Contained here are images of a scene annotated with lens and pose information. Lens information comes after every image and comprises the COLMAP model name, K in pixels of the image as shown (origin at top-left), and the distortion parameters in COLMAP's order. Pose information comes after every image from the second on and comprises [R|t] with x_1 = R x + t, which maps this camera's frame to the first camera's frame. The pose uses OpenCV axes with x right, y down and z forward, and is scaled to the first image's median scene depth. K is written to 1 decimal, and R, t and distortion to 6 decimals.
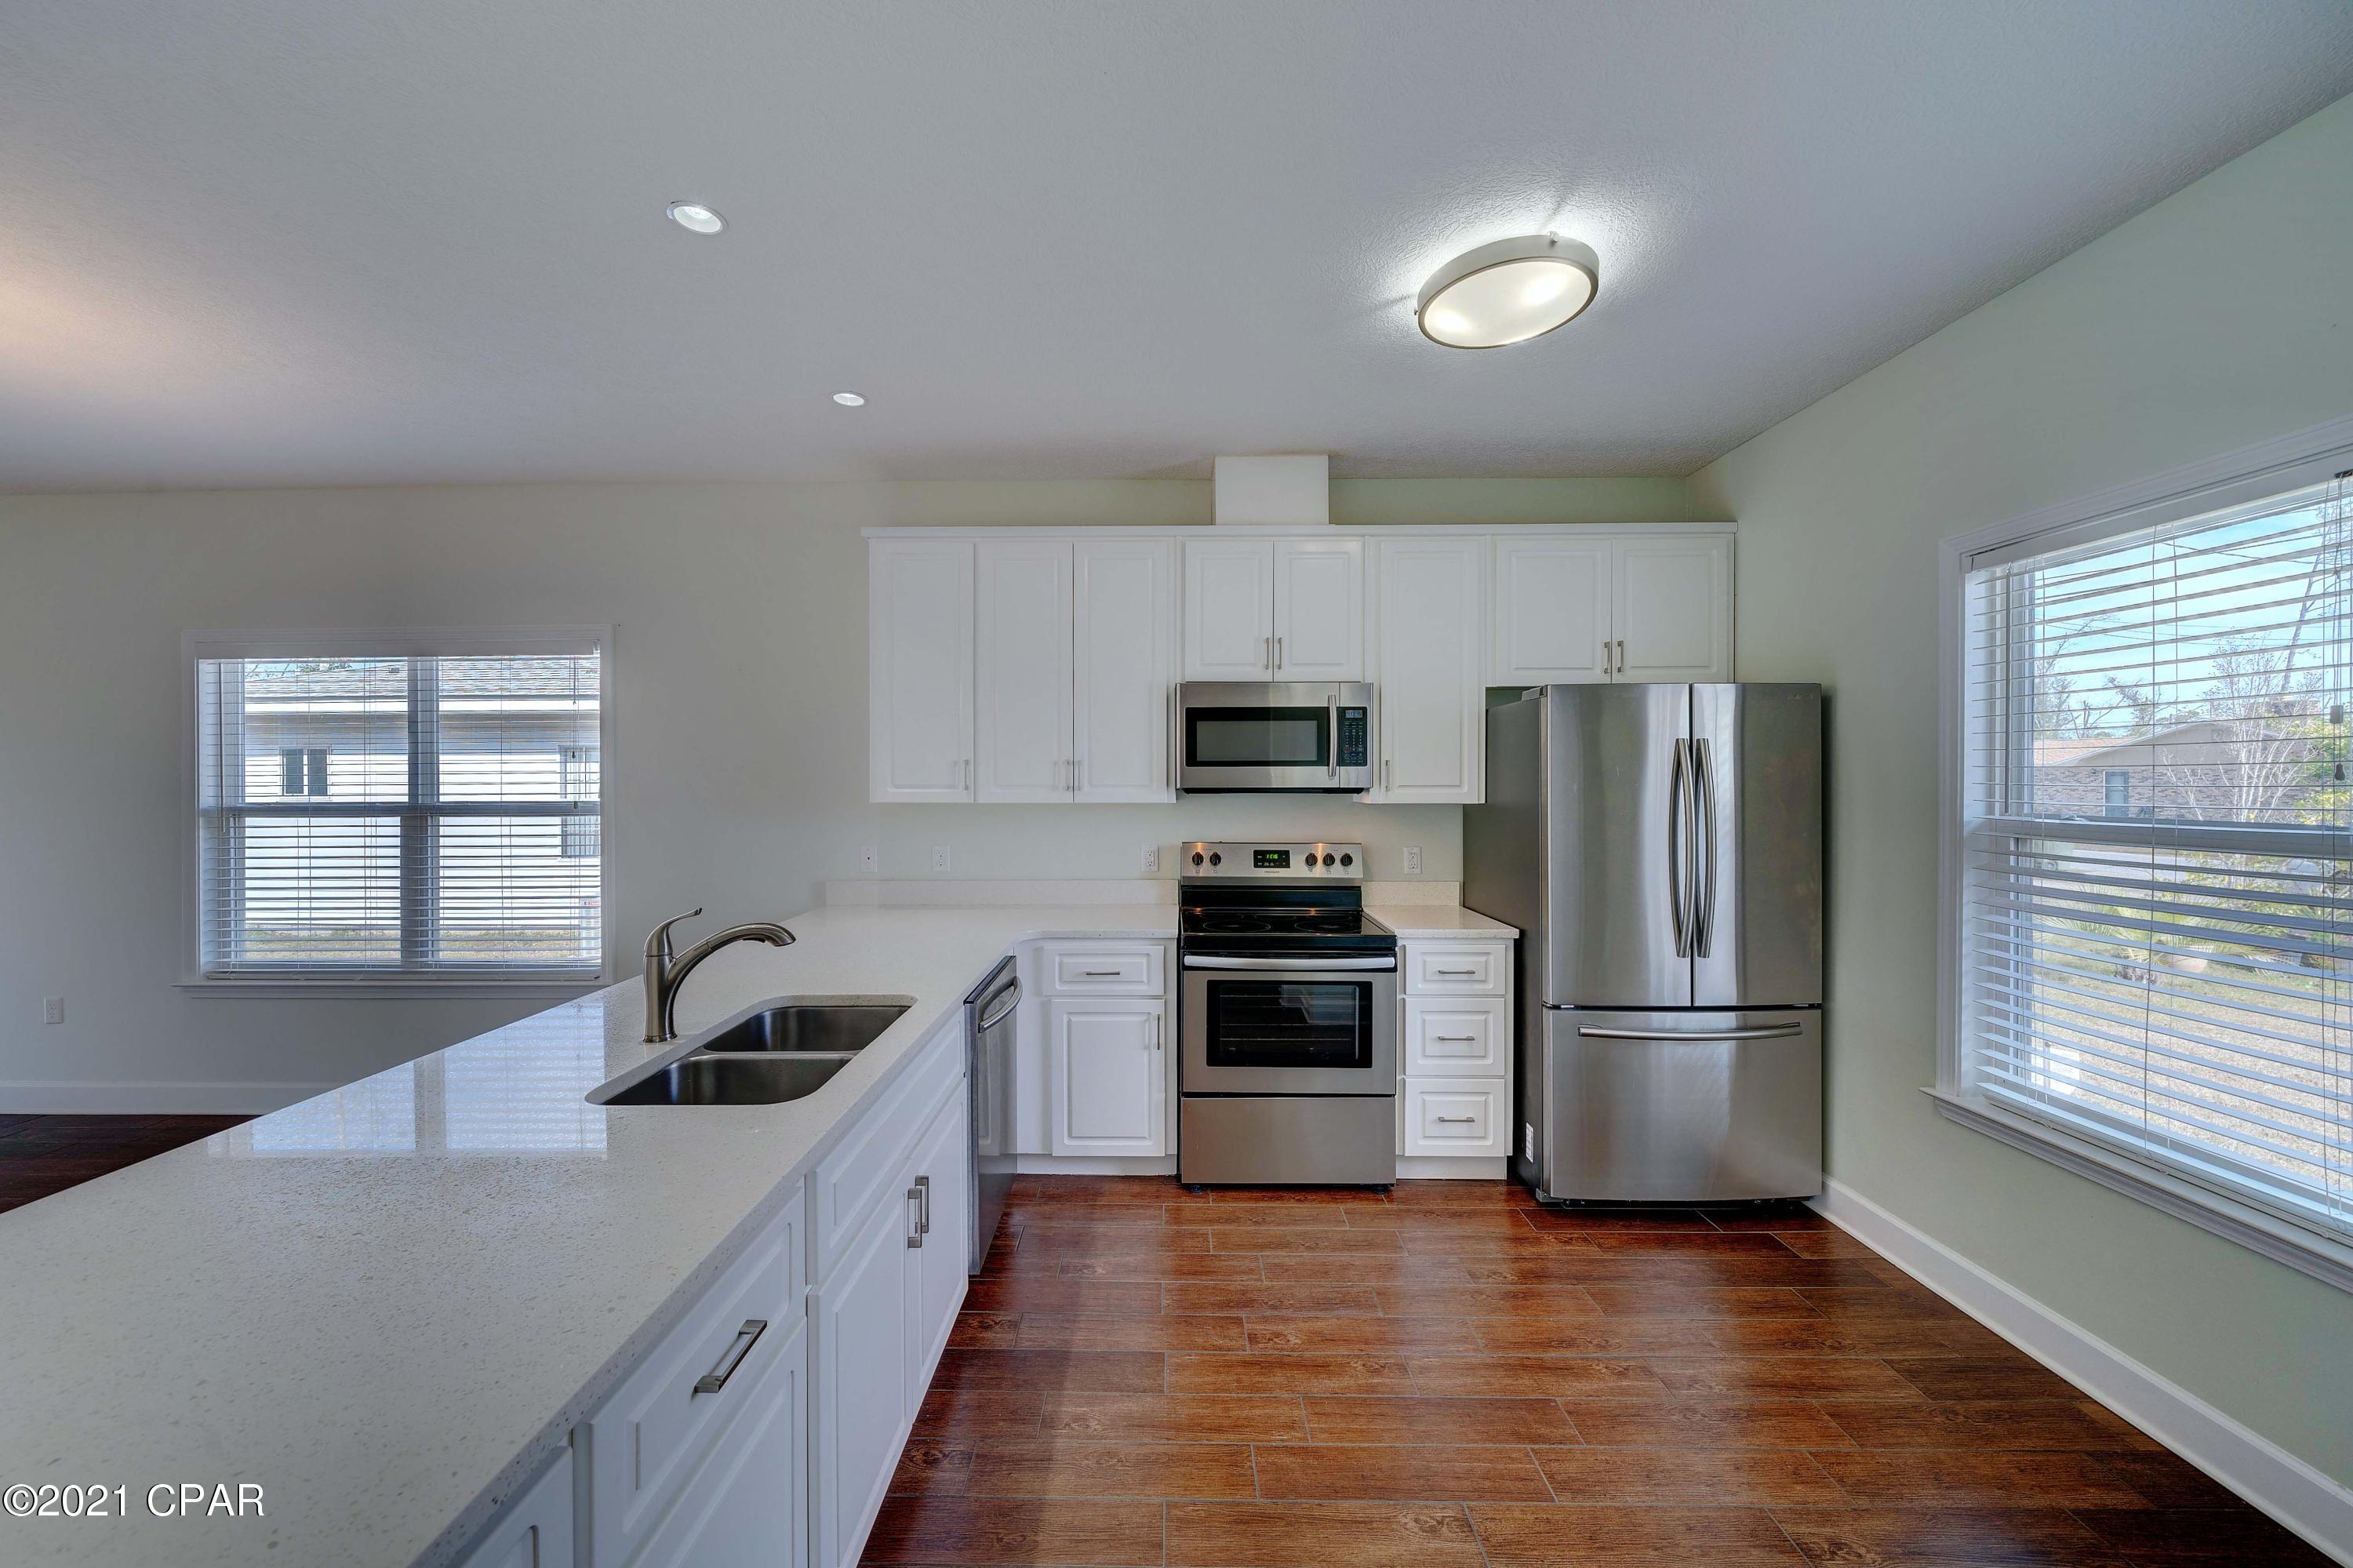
lens RADIAL K [[856.4, 0, 1156.8], [0, 856.4, 783.9], [0, 0, 1]] dist [-0.001879, -0.000263]
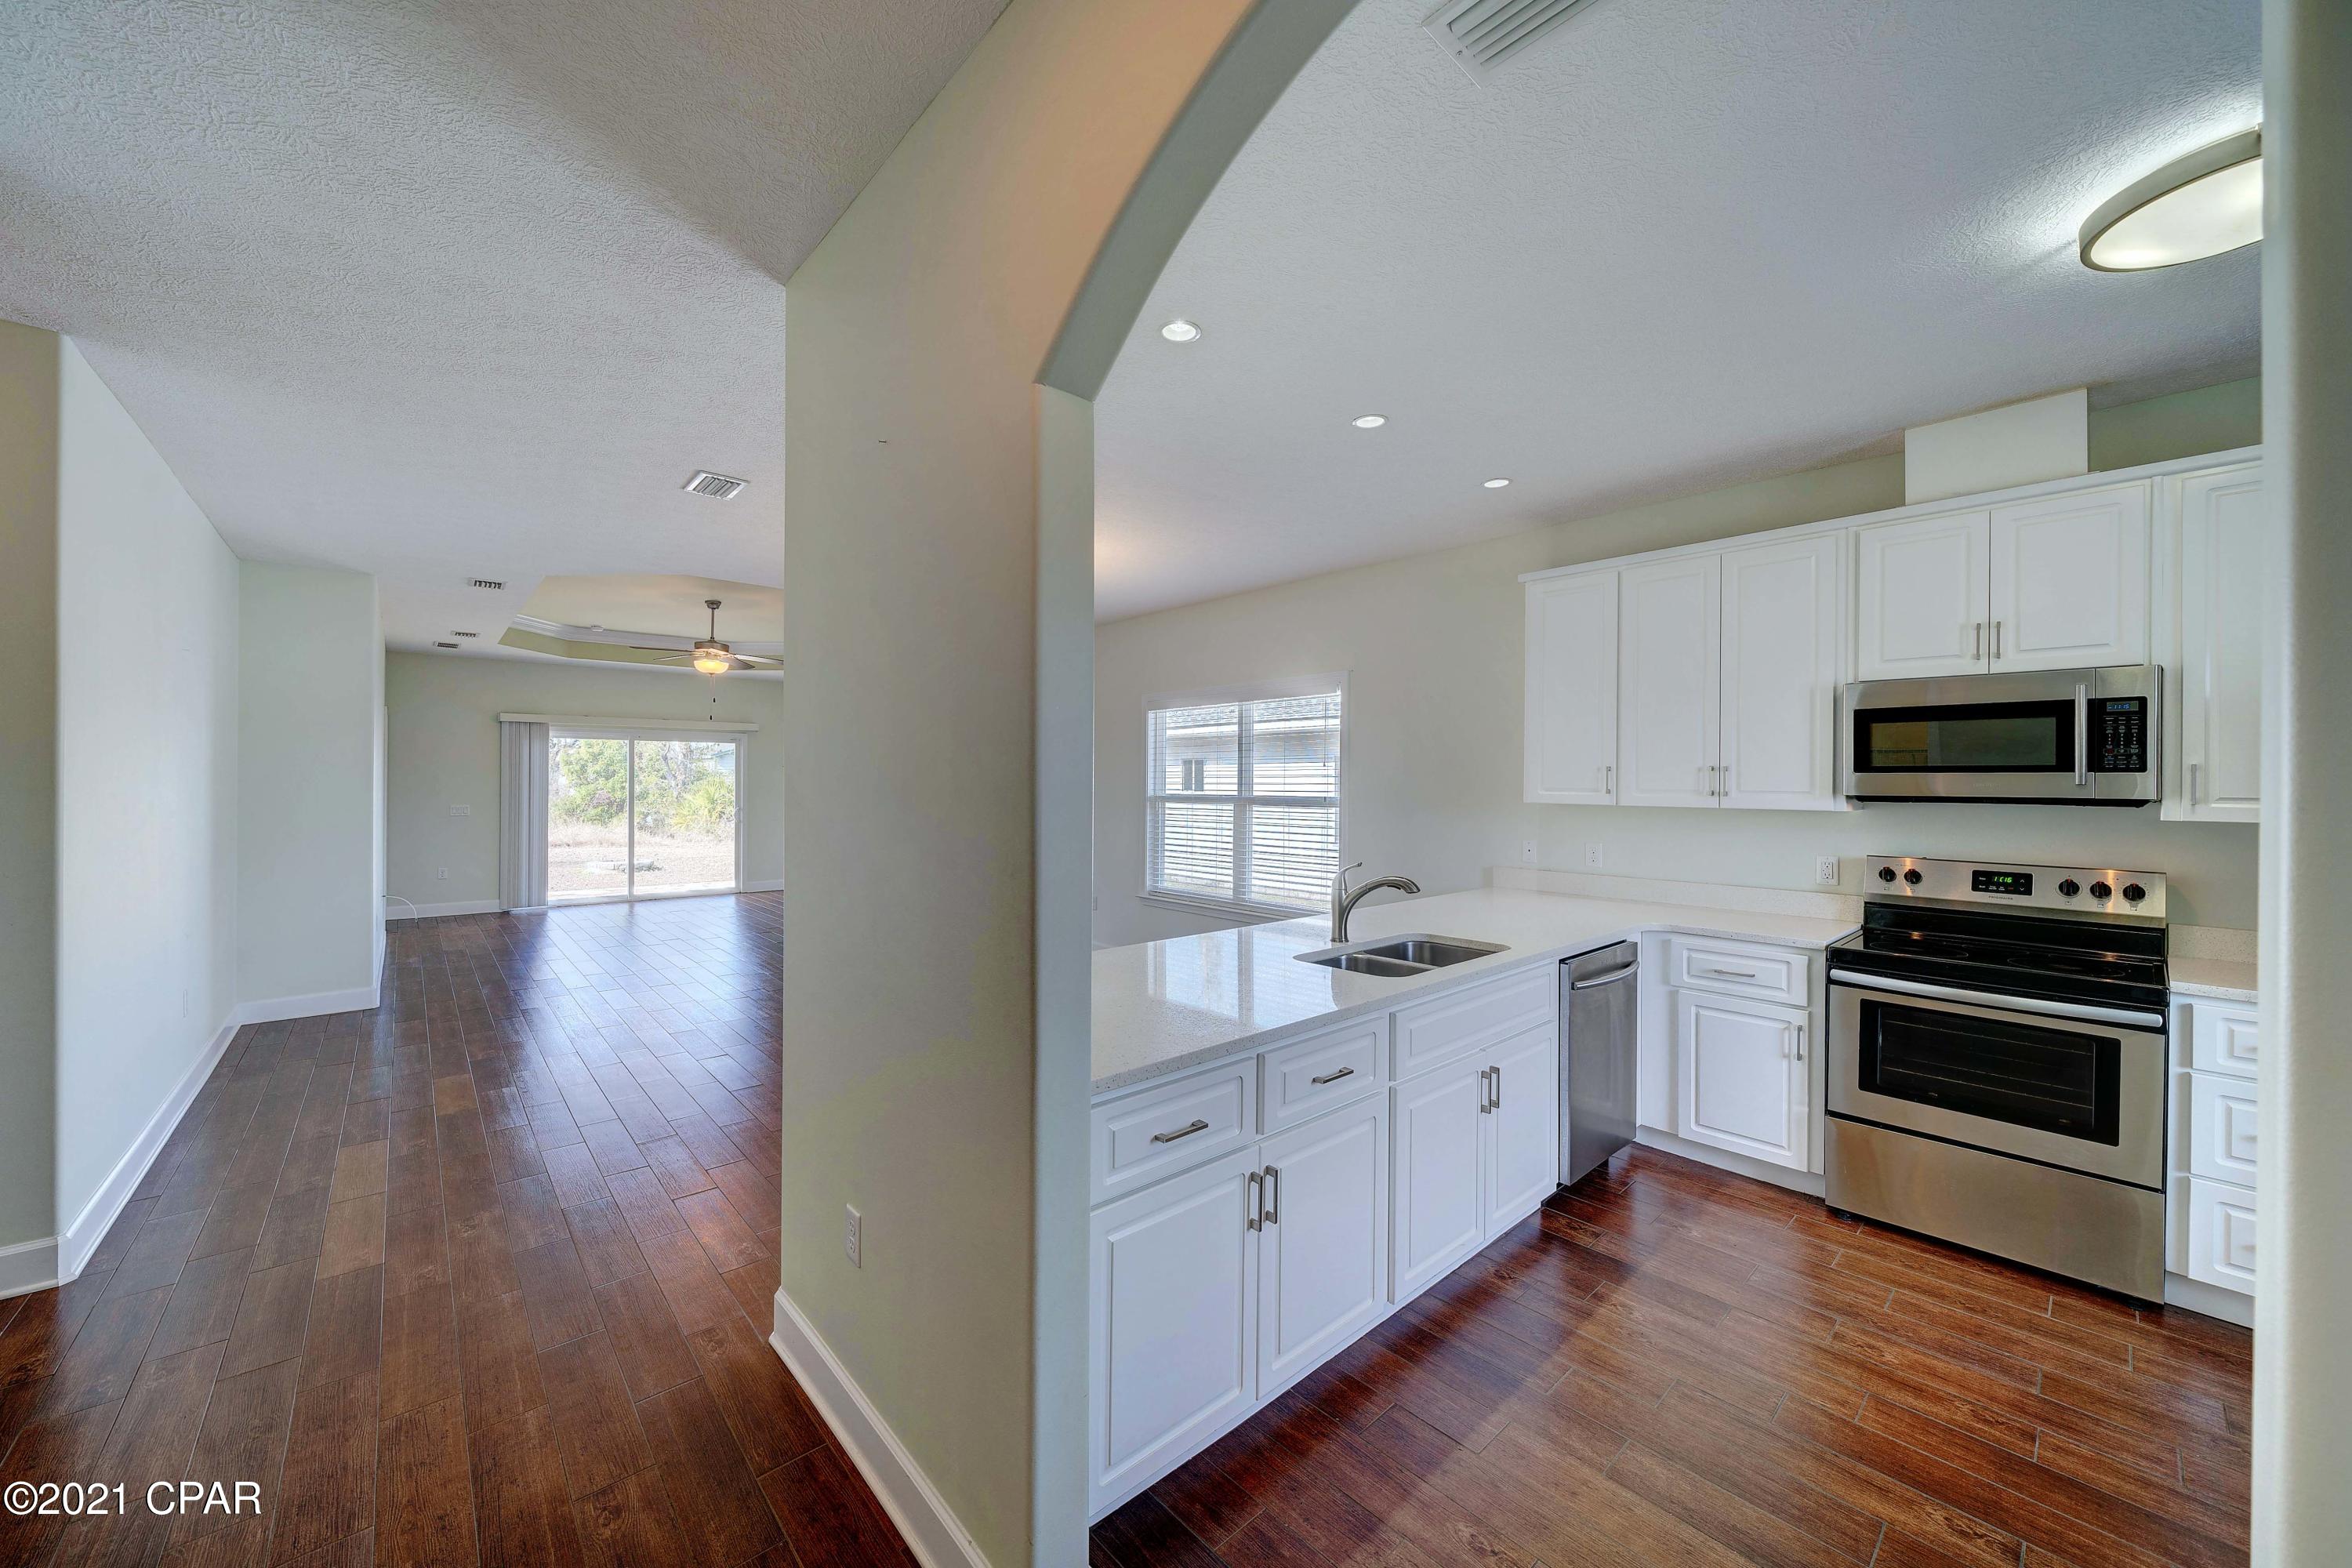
lens RADIAL K [[856.1, 0, 1156.3], [0, 856.1, 783.9], [0, 0, 1]] dist [-0.001879, -0.000263]
pose [[0.676036, 0.009722, -0.736805, 0.203375], [-0.013714, 0.999906, 0.000610, 0.001885], [0.736741, 0.009692, 0.676105, -0.191634]]
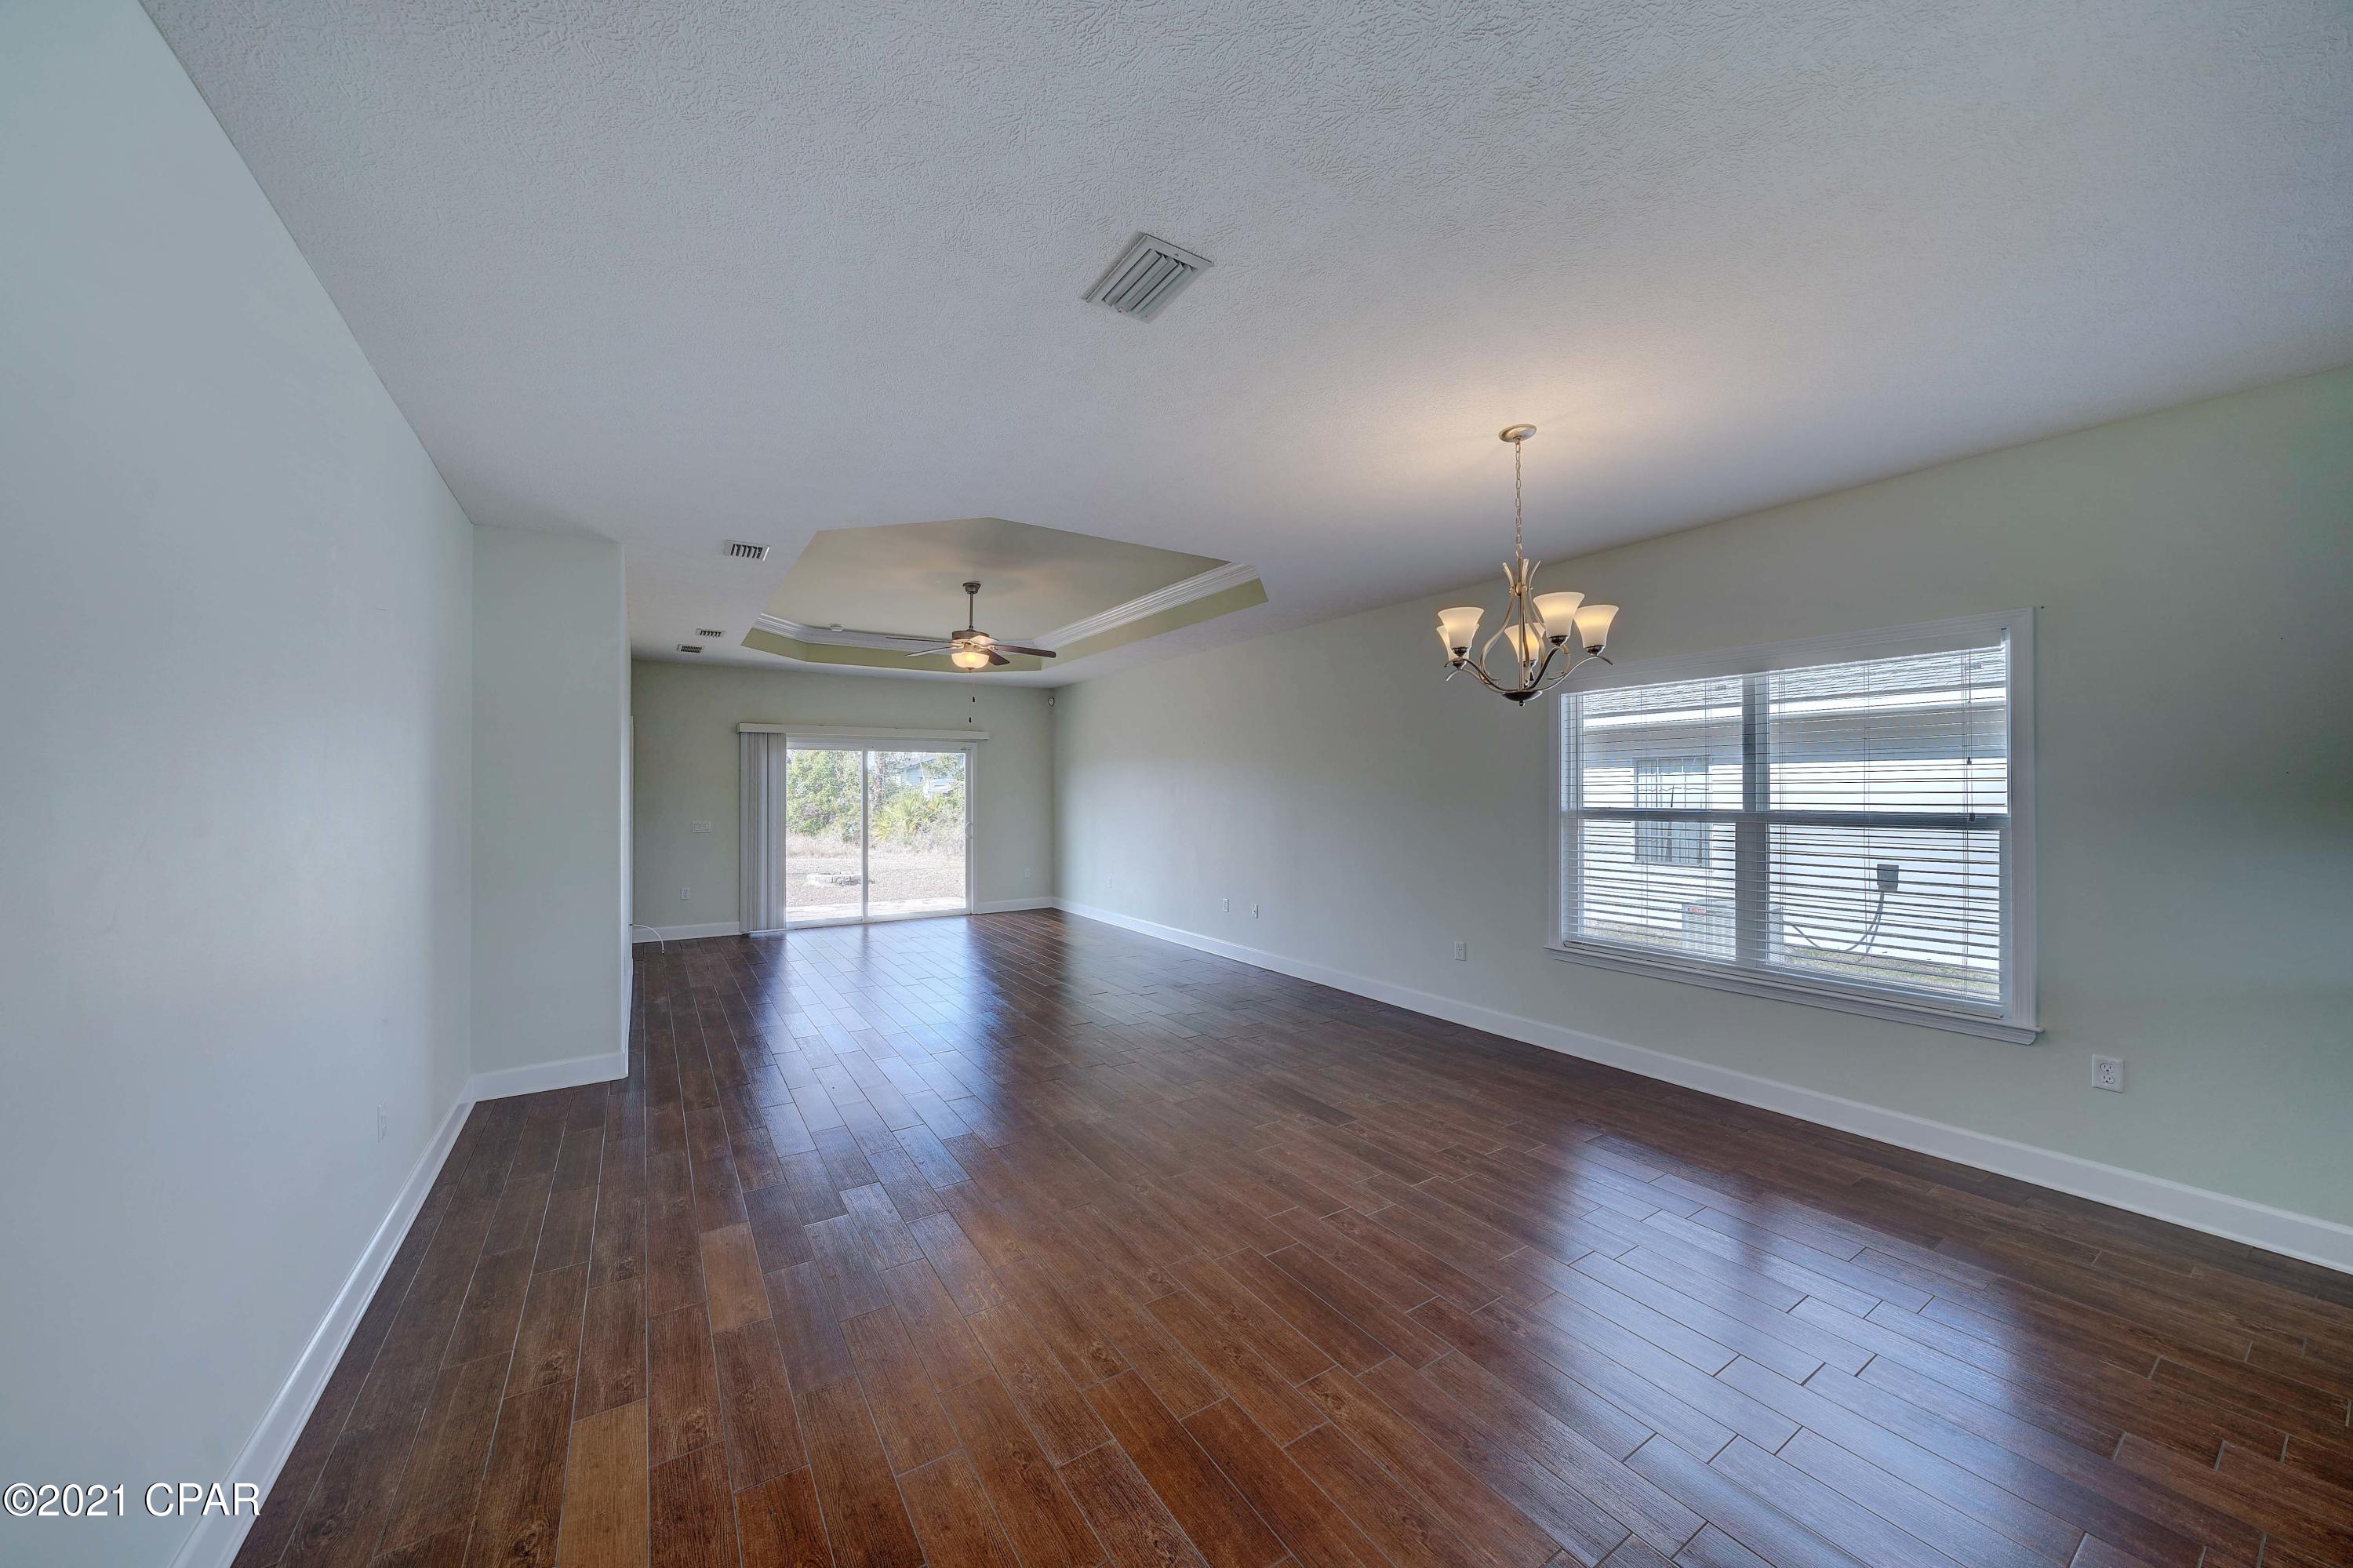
lens RADIAL K [[825.4, 0, 1160.4], [0, 825.4, 791.6], [0, 0, 1]] dist [0.000925, 0.000025]
pose [[0.548702, 0.002698, -0.836014, -0.484186], [-0.007709, 0.999969, -0.001832, 0.006649], [0.835983, 0.007450, 0.548705, -0.193648]]
